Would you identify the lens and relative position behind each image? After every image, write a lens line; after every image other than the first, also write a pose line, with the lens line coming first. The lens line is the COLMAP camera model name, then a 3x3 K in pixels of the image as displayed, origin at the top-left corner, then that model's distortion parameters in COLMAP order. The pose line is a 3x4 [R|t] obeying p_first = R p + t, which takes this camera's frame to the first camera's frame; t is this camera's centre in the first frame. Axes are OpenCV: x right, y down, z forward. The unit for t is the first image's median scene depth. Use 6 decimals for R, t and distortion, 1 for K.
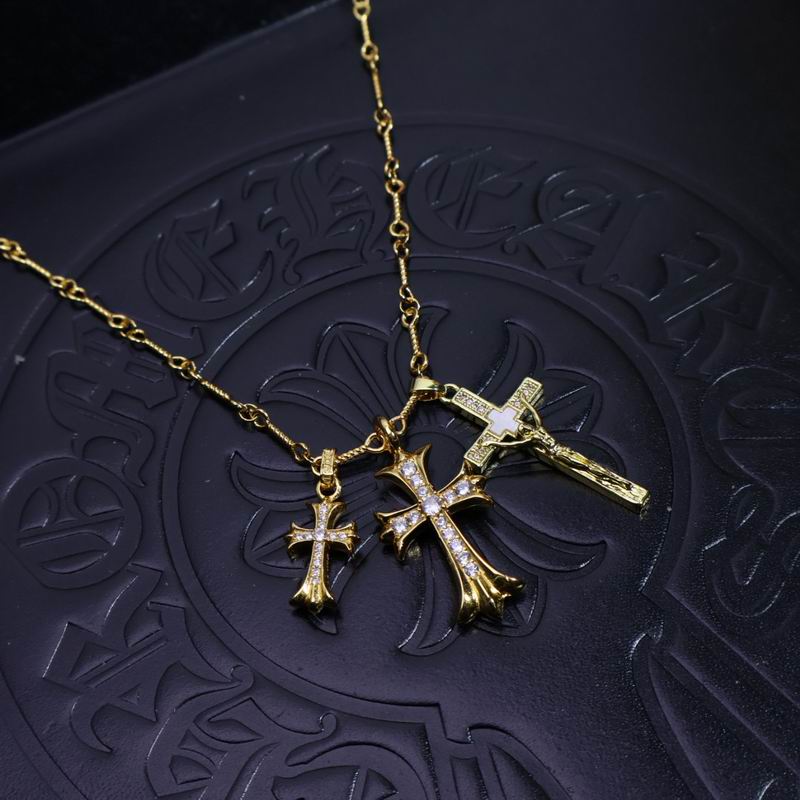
lens RADIAL K [[1661.0, 0, 400.0], [0, 1661.0, 400.0], [0, 0, 1]] dist [-0.018458, 0.168537]
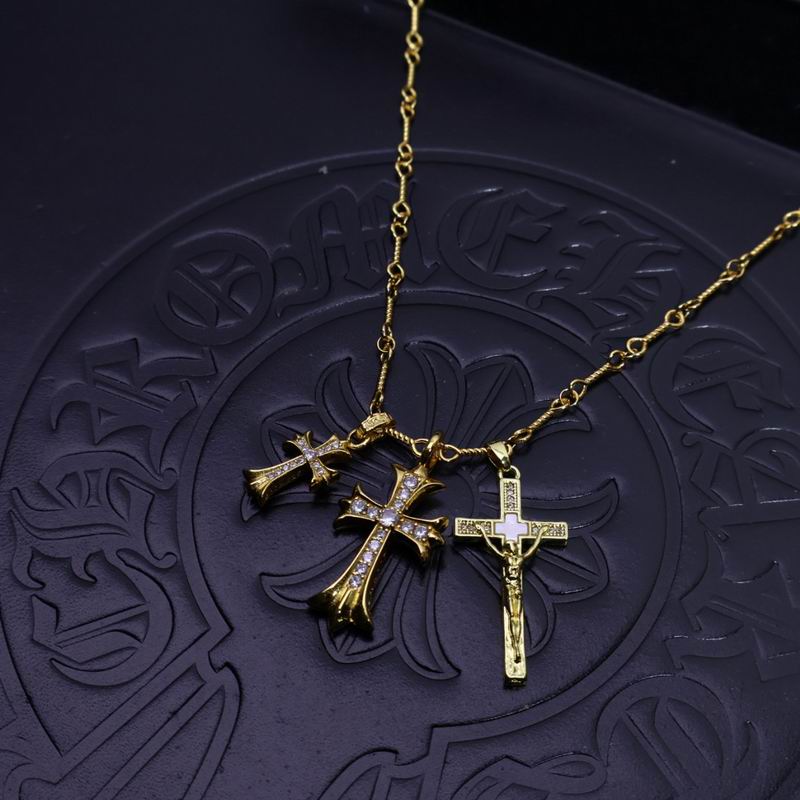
lens RADIAL K [[1661.0, 0, 400.0], [0, 1661.0, 400.0], [0, 0, 1]] dist [-0.018458, 0.168537]
pose [[0.557721, 0.739007, -0.377910, 0.358997], [-0.731563, 0.652748, 0.196813, -0.193482], [0.392126, 0.166698, 0.904681, 0.040311]]
